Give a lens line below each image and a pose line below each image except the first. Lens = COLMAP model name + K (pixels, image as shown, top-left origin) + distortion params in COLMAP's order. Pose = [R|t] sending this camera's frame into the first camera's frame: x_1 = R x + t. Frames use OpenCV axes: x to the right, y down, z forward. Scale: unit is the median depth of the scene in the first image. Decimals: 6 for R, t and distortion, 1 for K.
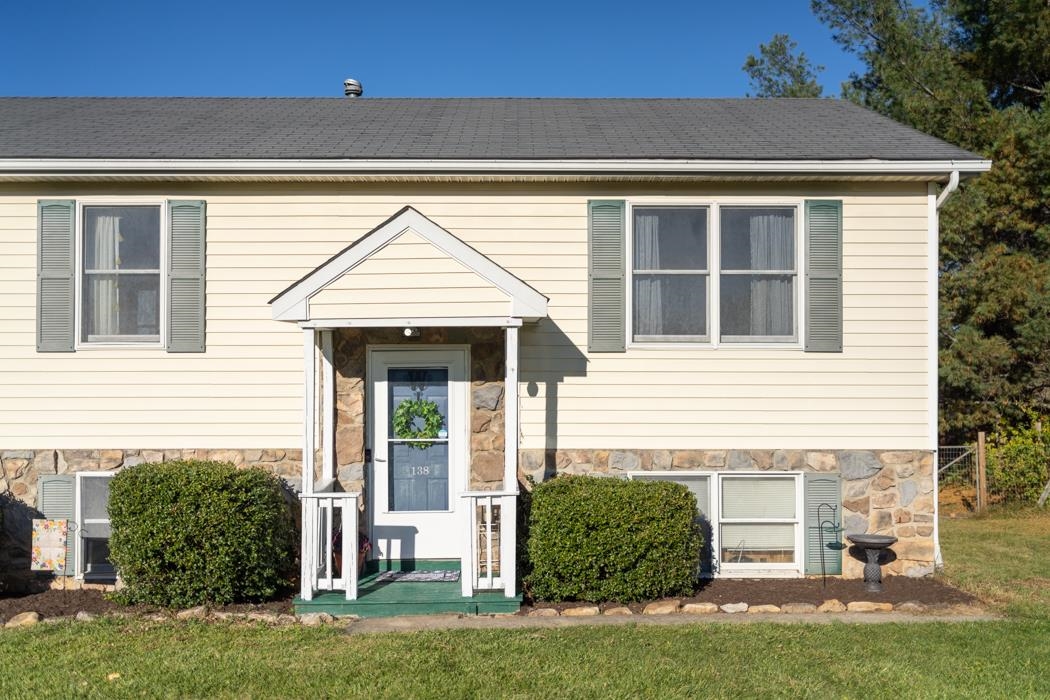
lens RADIAL K [[1071.4, 0, 514.6], [0, 1071.4, 371.8], [0, 0, 1]] dist [0.008106, 0.000000]
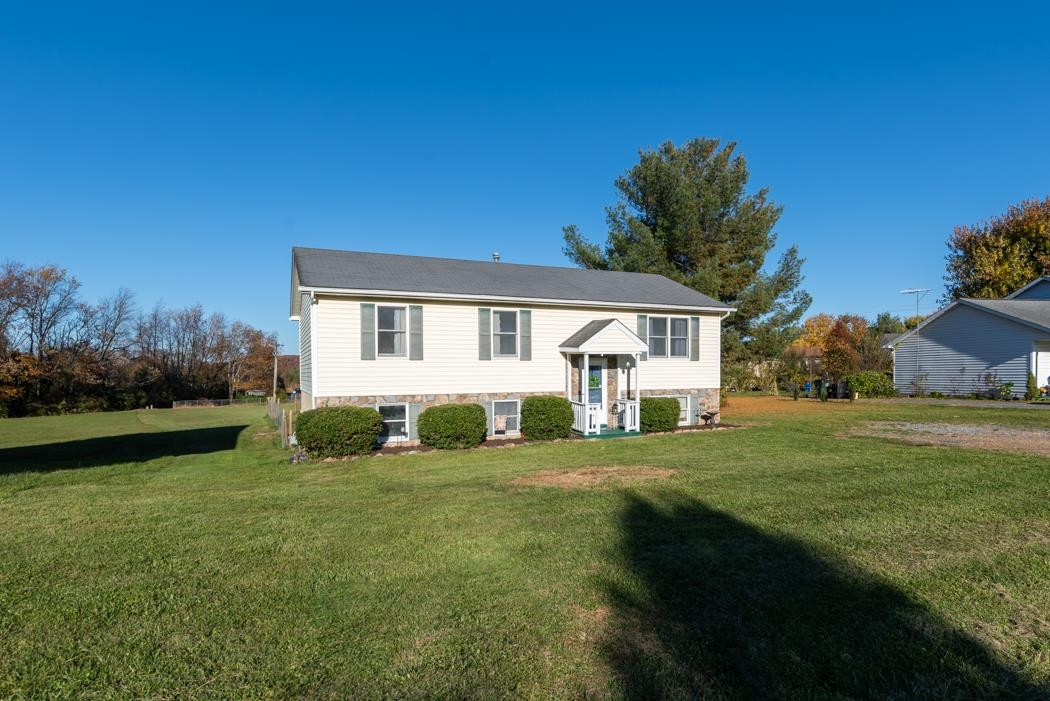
lens RADIAL K [[594.0, 0, 551.1], [0, 594.0, 381.6], [0, 0, 1]] dist [0.001211, 0.000311]
pose [[0.908802, -0.011967, 0.417056, -0.945363], [-0.004000, 0.999293, 0.037390, -0.021009], [-0.417209, -0.035648, 0.908111, -0.562029]]
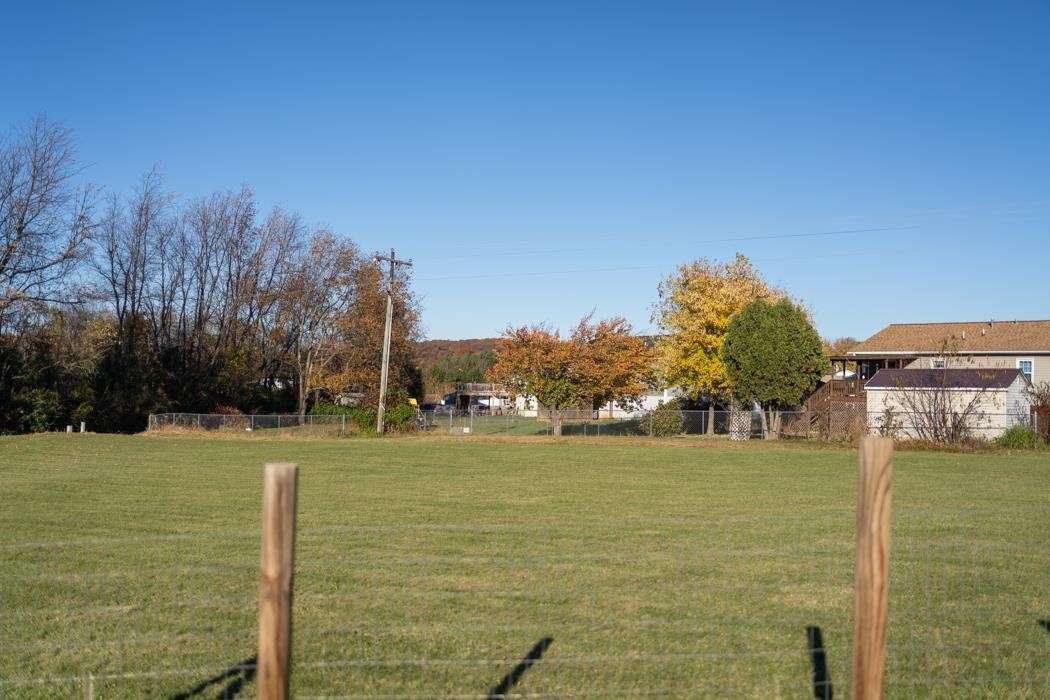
lens RADIAL K [[1071.4, 0, 529.5], [0, 1071.4, 345.1], [0, 0, 1]] dist [0.008106, 0.000000]
pose [[0.994947, 0.024378, 0.097393, -0.785290], [-0.024193, 0.999703, -0.003082, 0.209424], [-0.097440, 0.000710, 0.995241, 3.721559]]
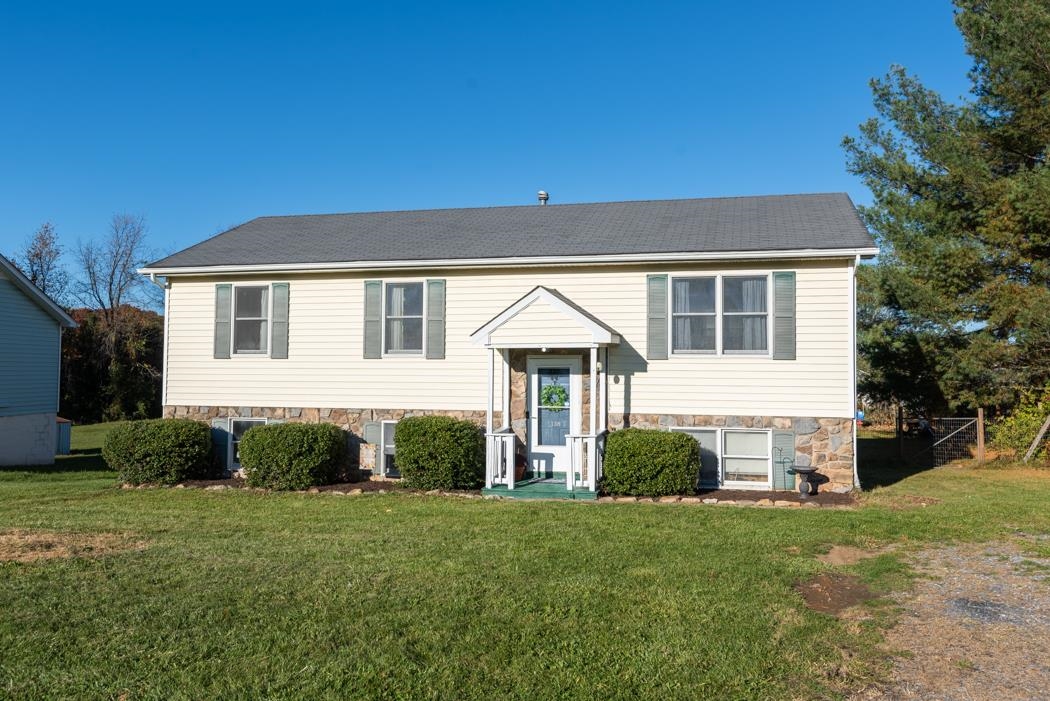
lens RADIAL K [[853.9, 0, 526.5], [0, 853.9, 330.4], [0, 0, 1]] dist [-0.004745, 0.003967]
pose [[0.968639, -0.005820, -0.248405, 0.228763], [-0.000848, 0.999642, -0.026725, -0.028626], [0.248472, 0.026098, 0.968288, -0.433097]]
